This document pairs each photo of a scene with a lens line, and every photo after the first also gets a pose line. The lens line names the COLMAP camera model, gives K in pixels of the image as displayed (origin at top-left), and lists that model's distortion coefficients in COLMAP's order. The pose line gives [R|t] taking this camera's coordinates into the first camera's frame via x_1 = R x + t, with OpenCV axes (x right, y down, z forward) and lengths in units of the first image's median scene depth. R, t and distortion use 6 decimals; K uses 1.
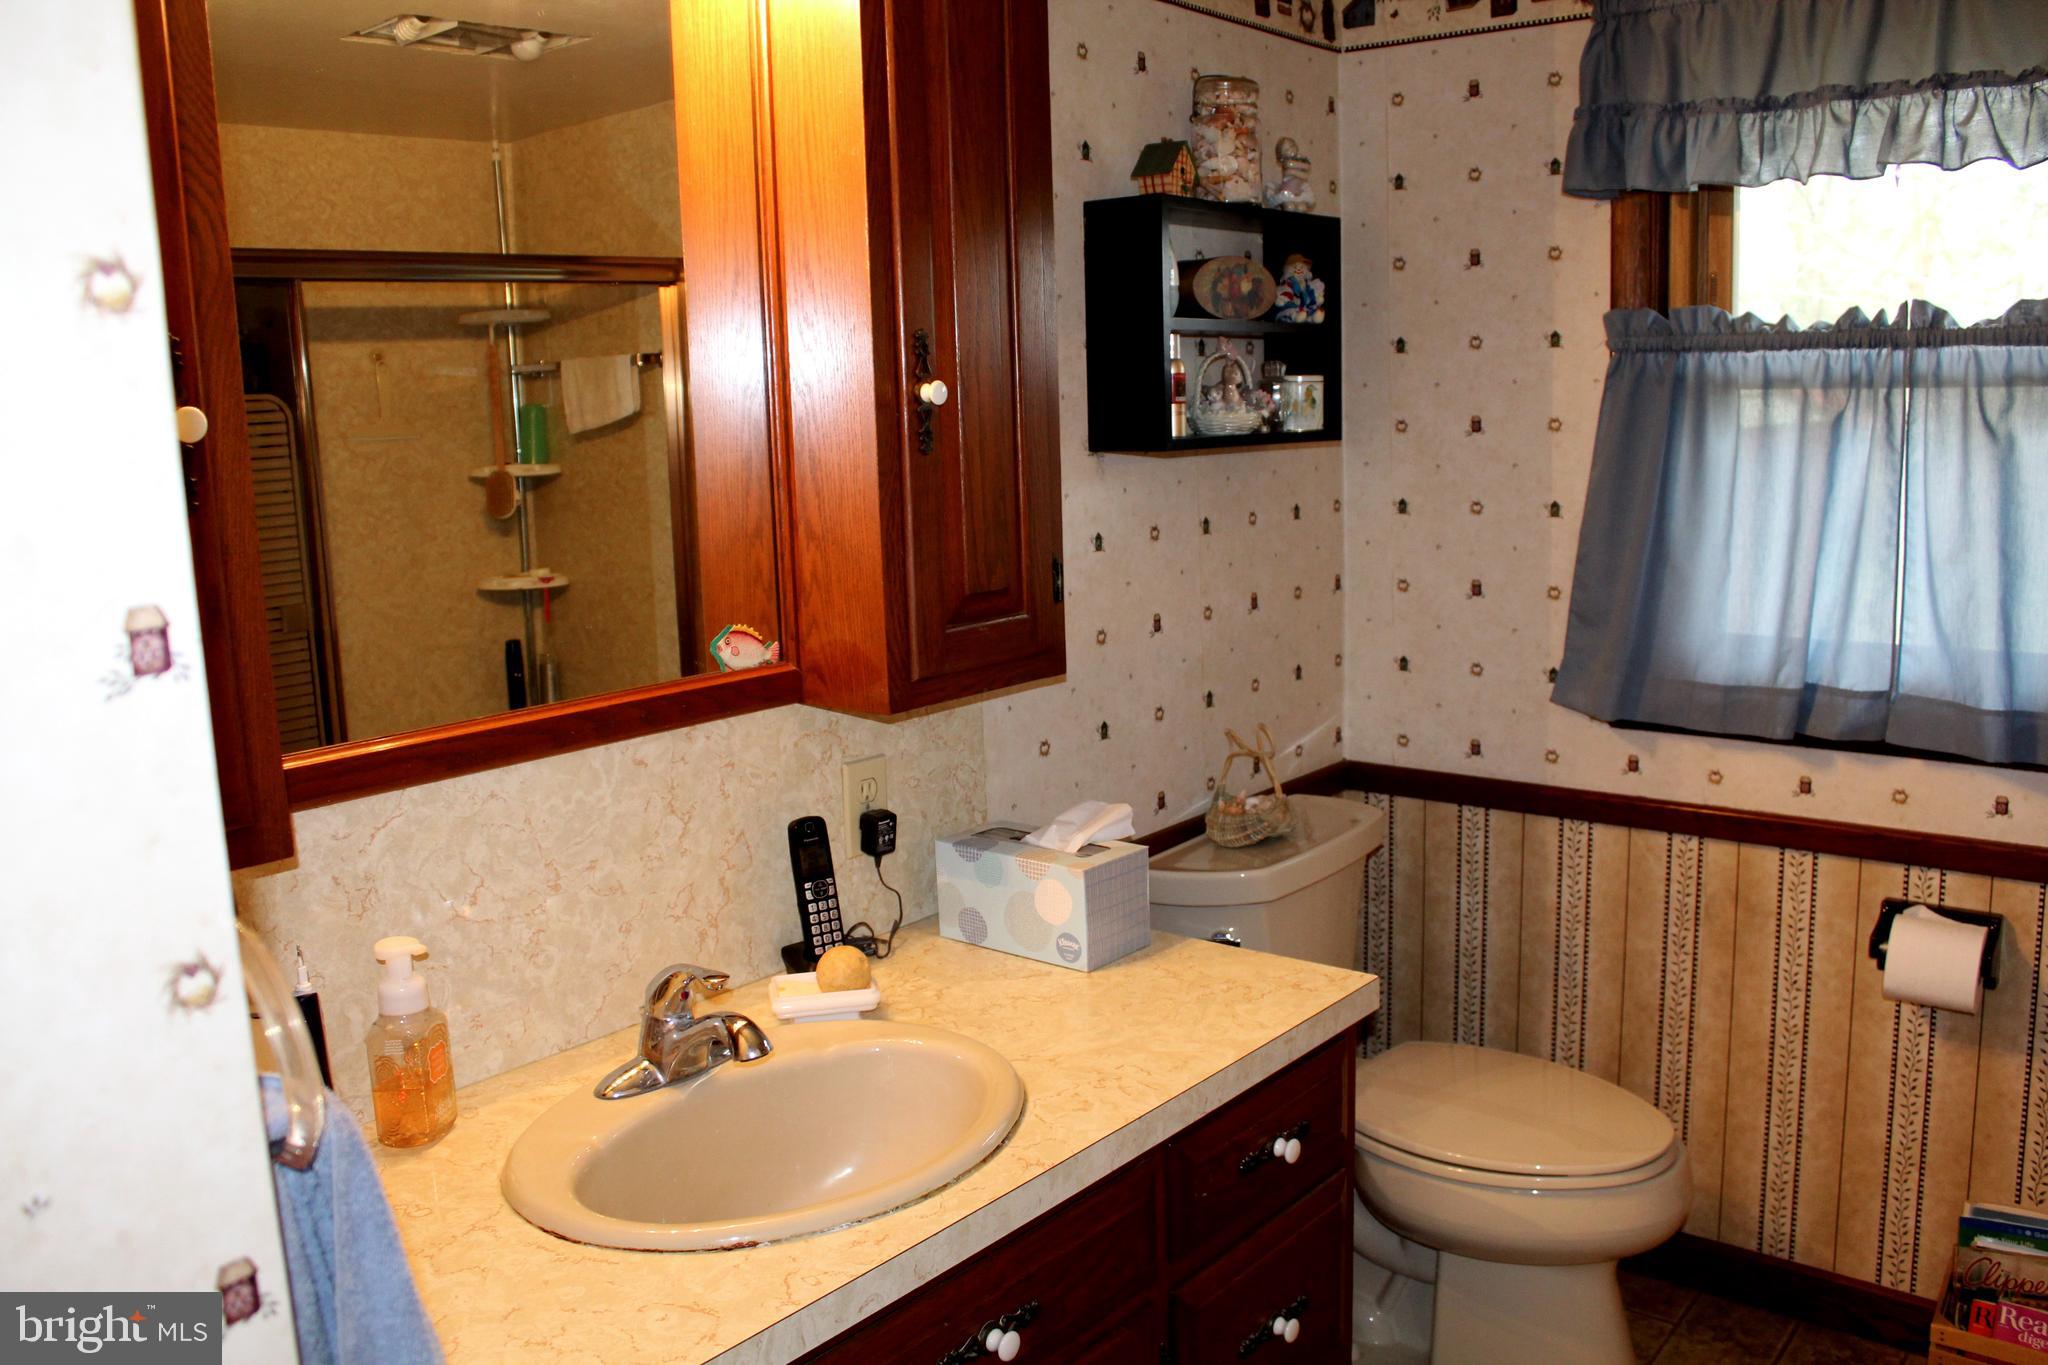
lens RADIAL K [[1697.6, 0, 1036.9], [0, 1697.6, 676.0], [0, 0, 1]] dist [-0.169534, 0.149955]
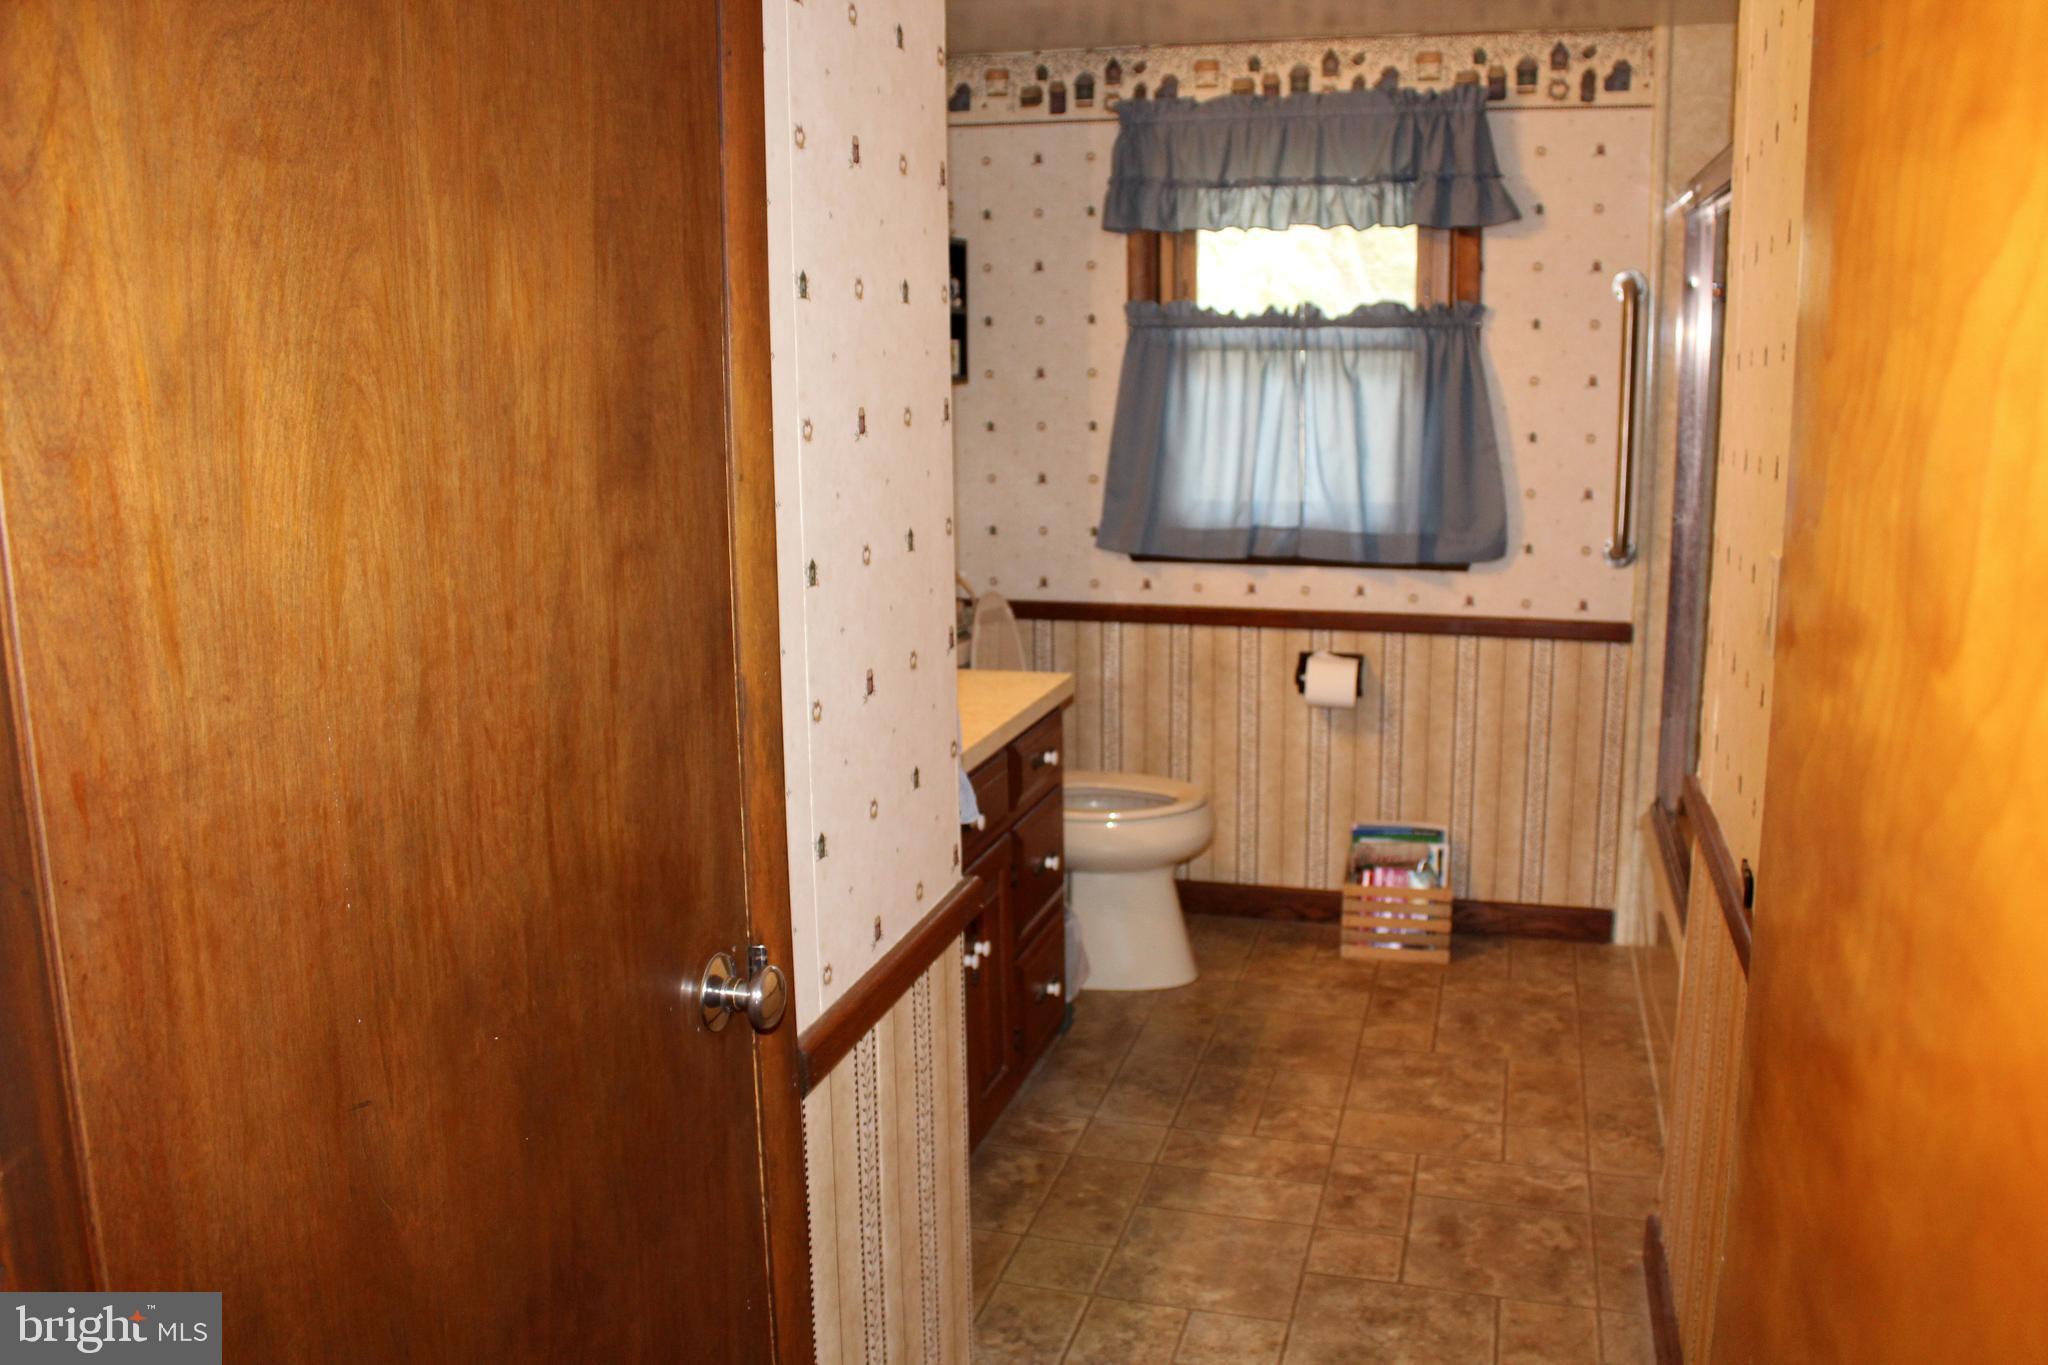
lens RADIAL K [[1702.9, 0, 1037.2], [0, 1702.9, 671.9], [0, 0, 1]] dist [-0.169419, 0.153713]
pose [[0.914142, -0.052069, 0.402035, -0.438831], [0.048342, 0.998642, 0.019418, 0.109512], [-0.402500, 0.001684, 0.915418, -0.500463]]
